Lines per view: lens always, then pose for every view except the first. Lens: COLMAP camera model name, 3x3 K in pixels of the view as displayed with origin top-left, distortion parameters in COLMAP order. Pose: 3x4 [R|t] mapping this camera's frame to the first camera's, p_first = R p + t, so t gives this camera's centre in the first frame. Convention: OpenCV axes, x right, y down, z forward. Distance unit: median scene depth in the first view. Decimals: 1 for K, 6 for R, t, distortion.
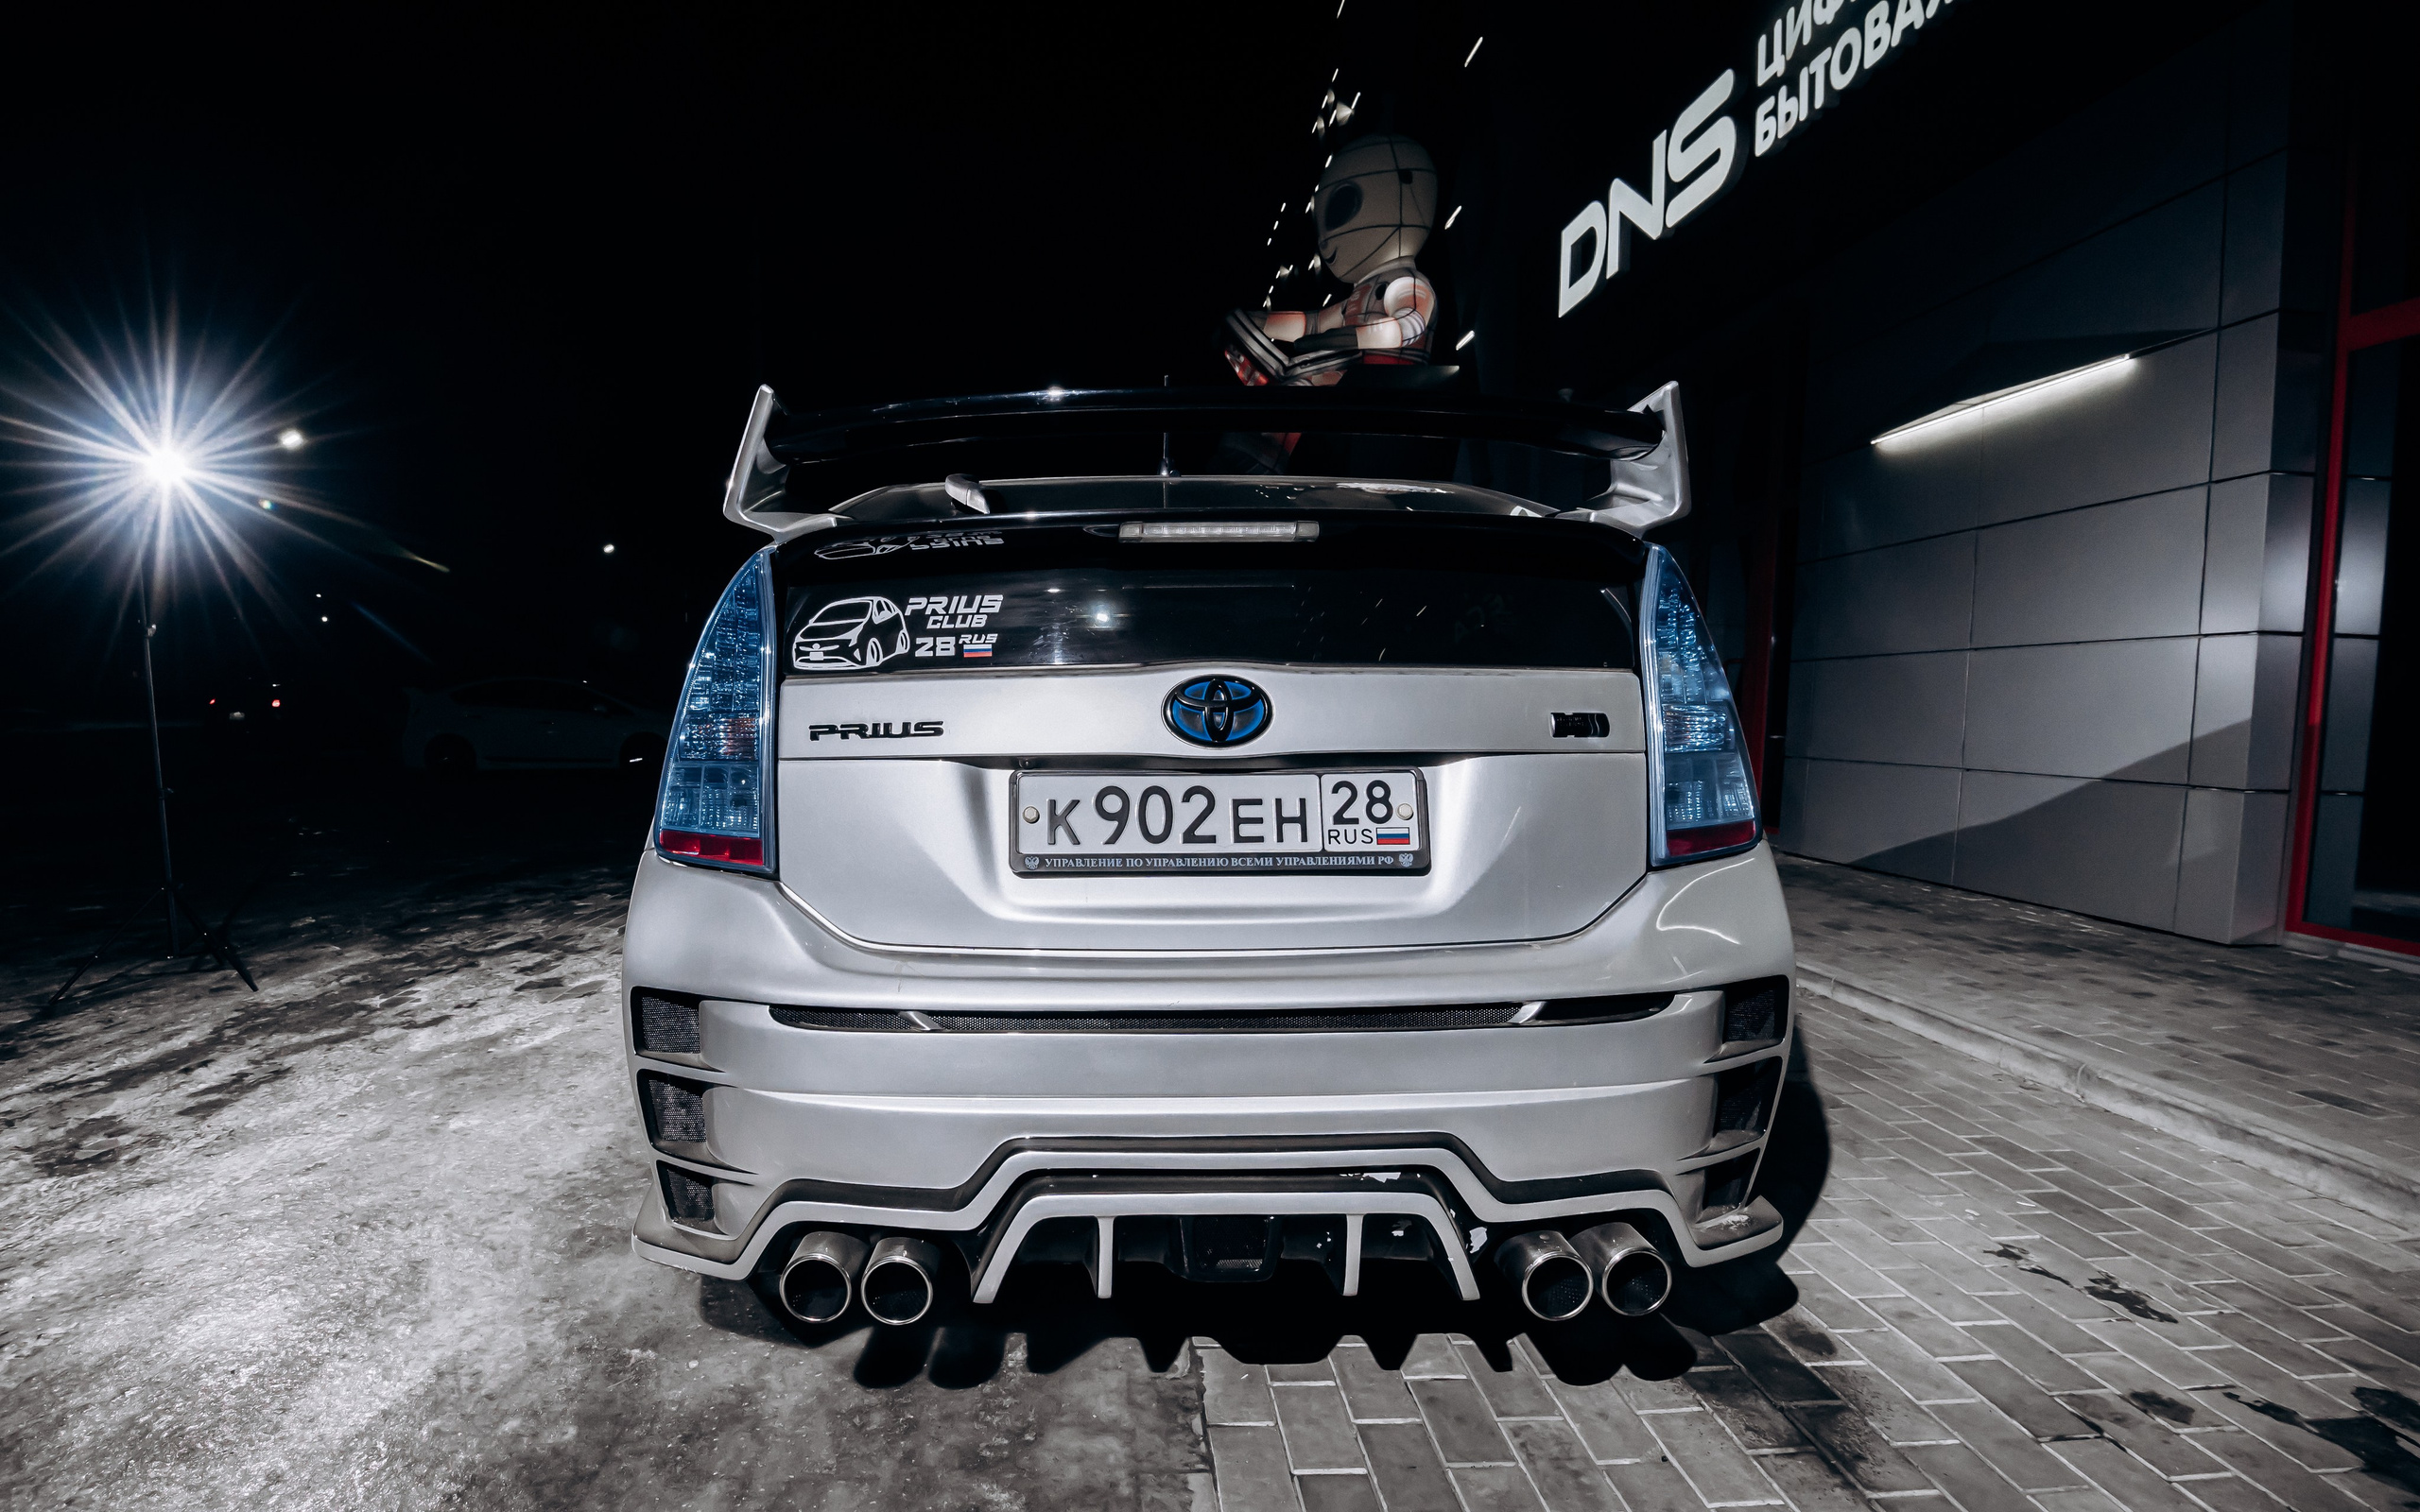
lens RADIAL K [[1206.3, 0, 1105.6], [0, 1206.3, 816.9], [0, 0, 1]] dist [-0.014042, -0.017499]
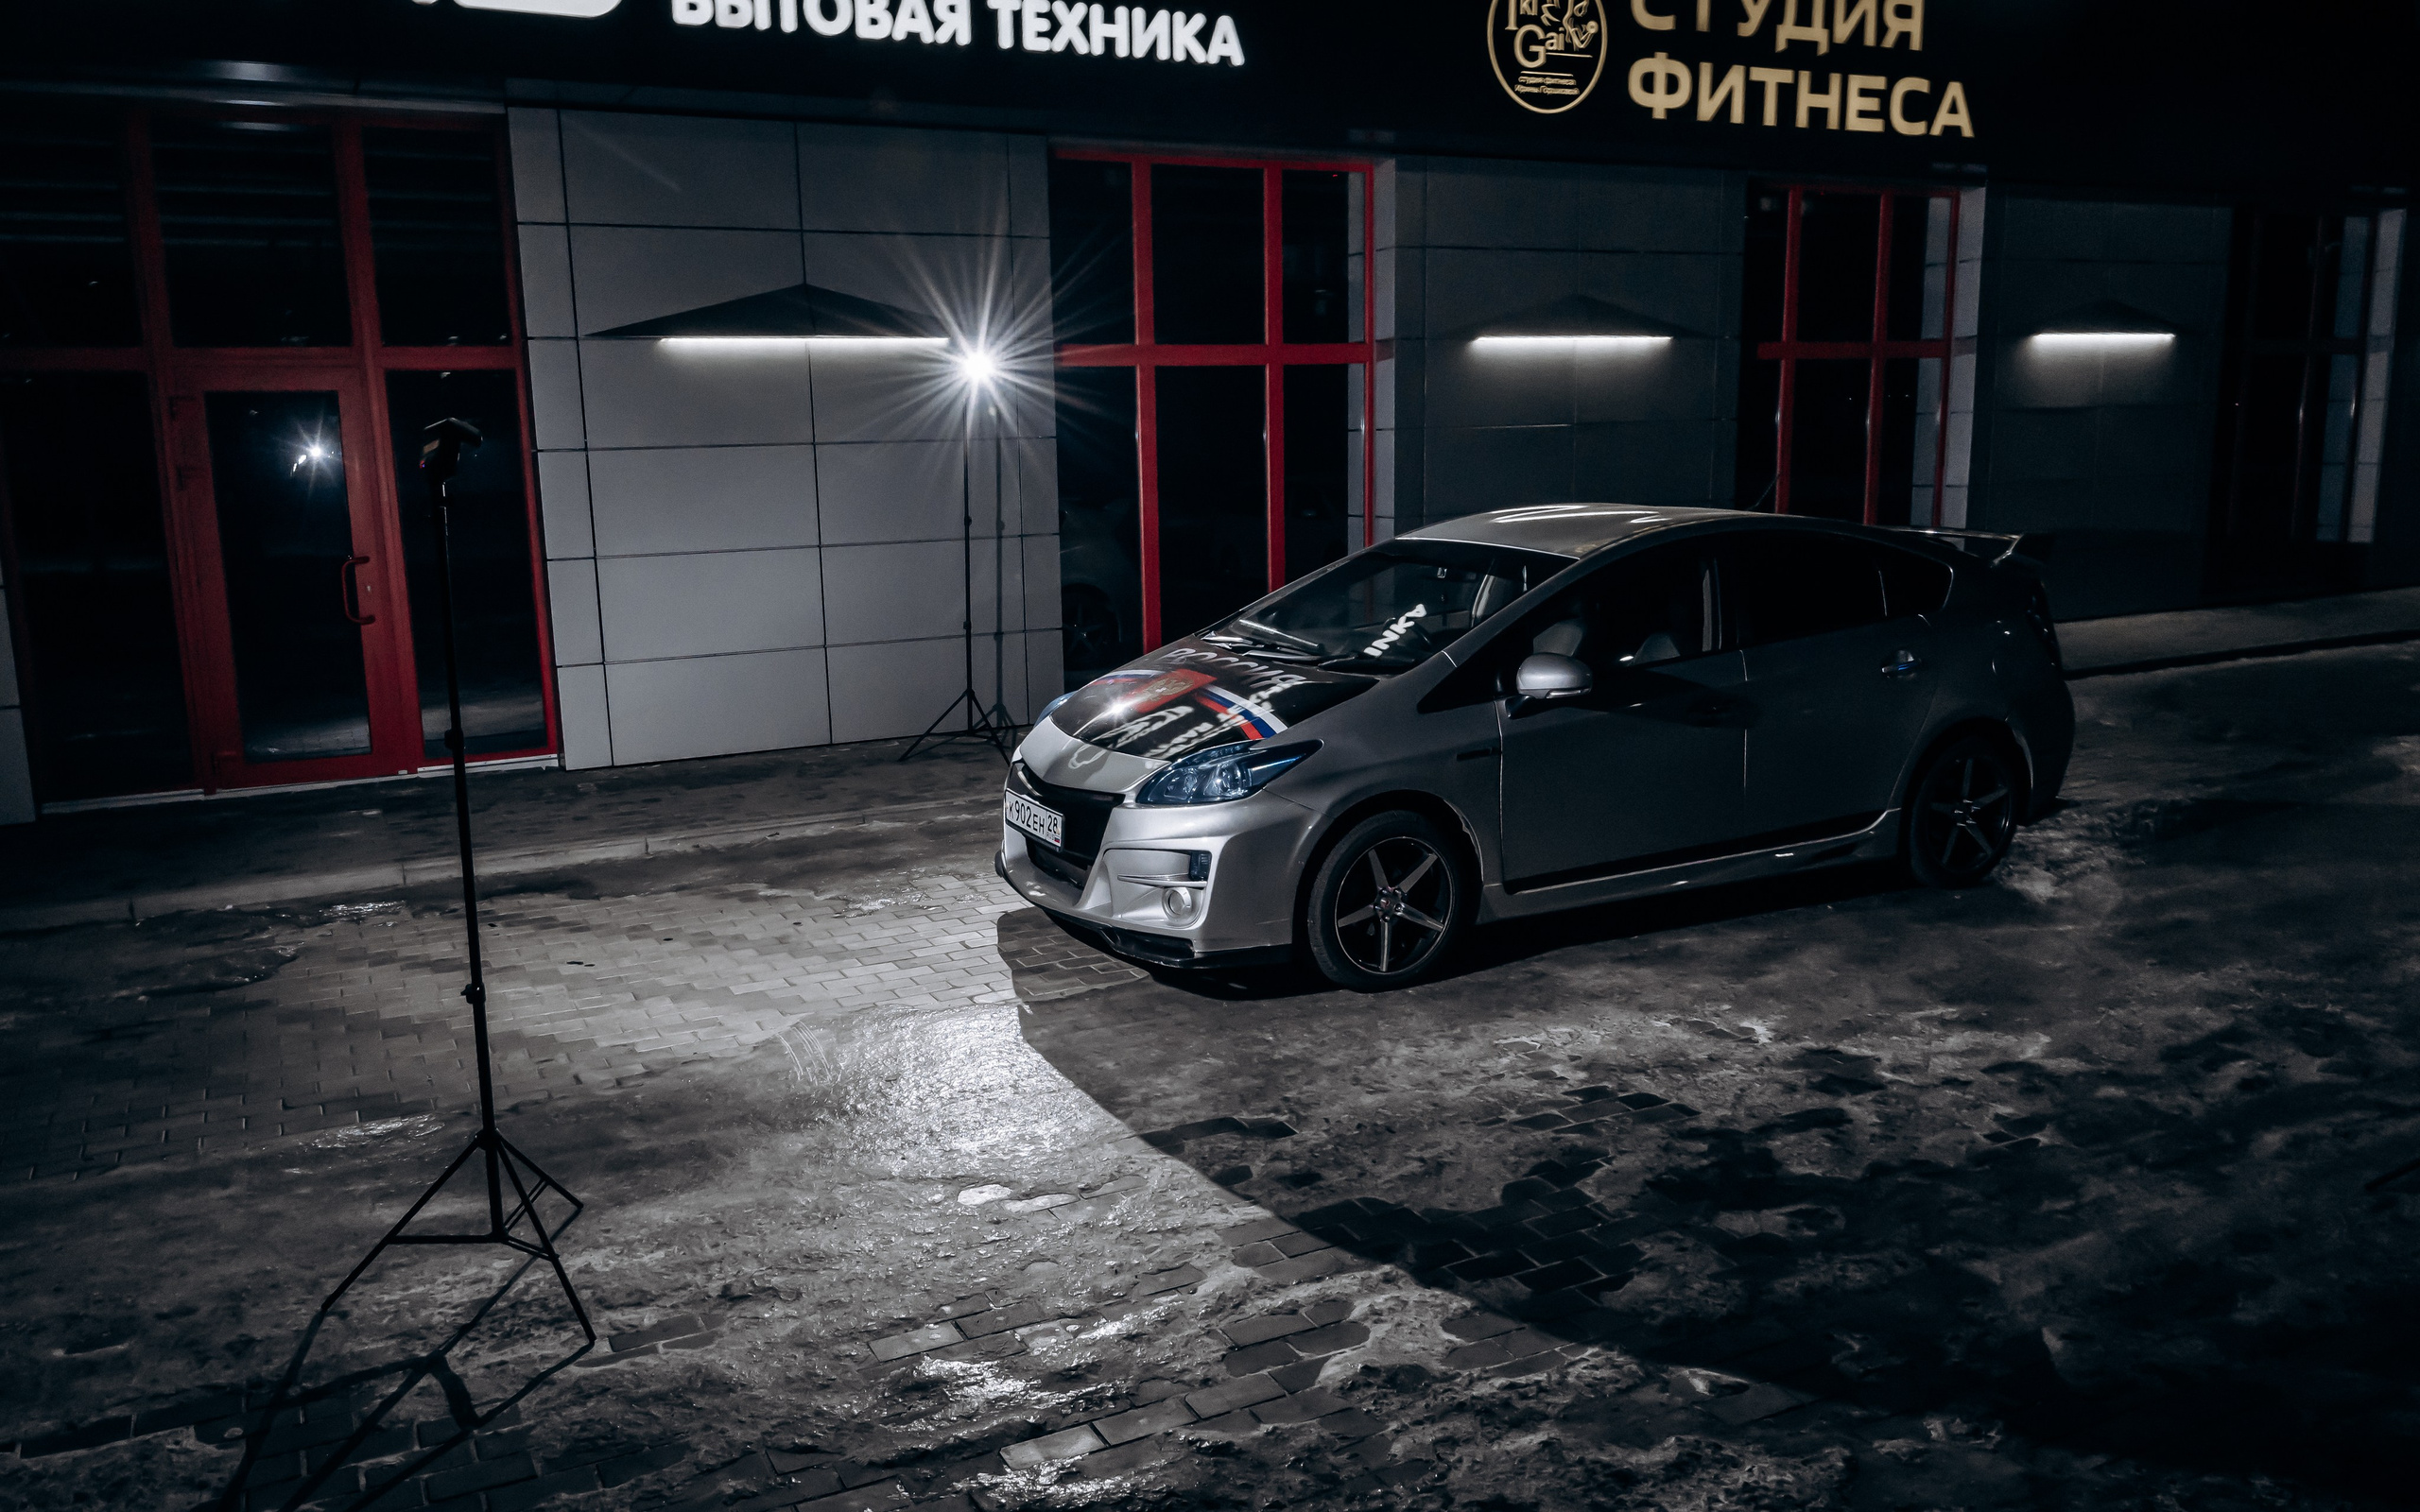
lens RADIAL K [[1768.6, 0, 1086.8], [0, 1768.6, 802.1], [0, 0, 1]] dist [0.003261, 0.000780]
pose [[-0.407016, -0.186583, 0.894162, -3.457653], [0.104064, 0.963069, 0.248330, -1.050729], [-0.907474, 0.194124, -0.372568, 5.020764]]
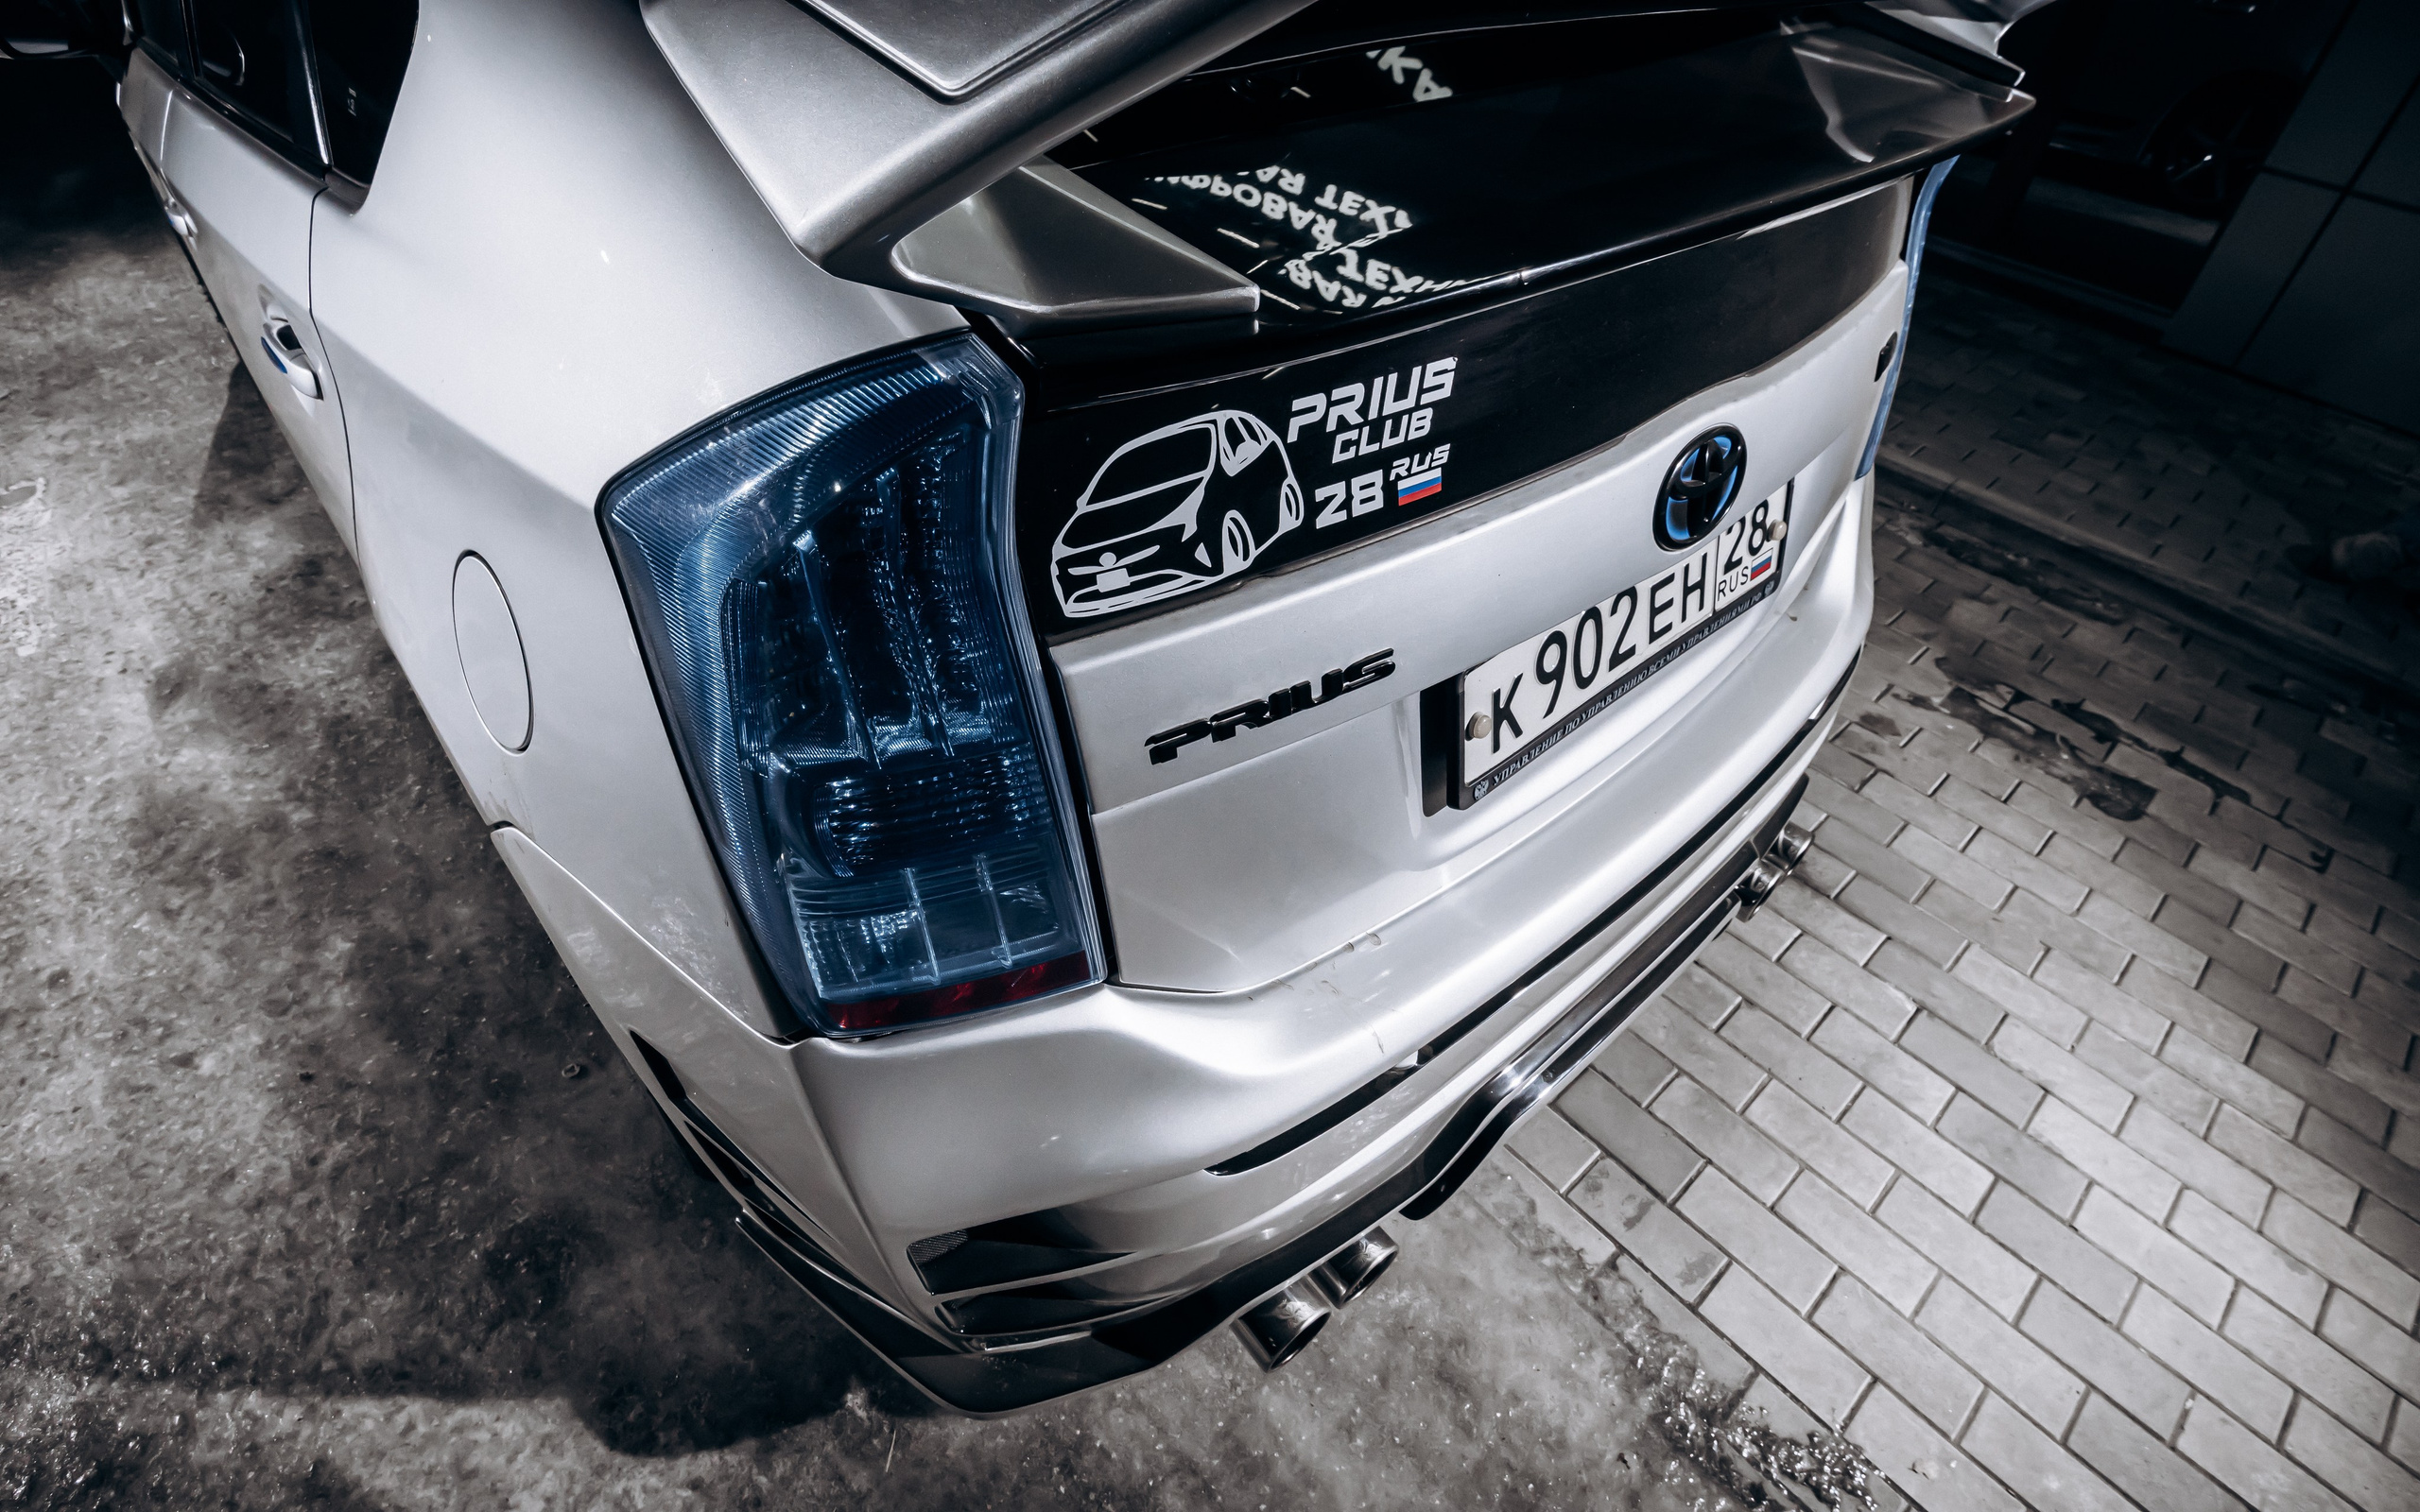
lens RADIAL K [[1094.7, 0, 1201.5], [0, 1094.7, 796.0], [0, 0, 1]] dist [-0.020111, -0.014148]
pose [[0.756350, -0.436274, 0.487443, -0.442804], [0.018761, 0.759294, 0.650477, -0.330511], [-0.653898, -0.482843, 0.582477, 0.719569]]
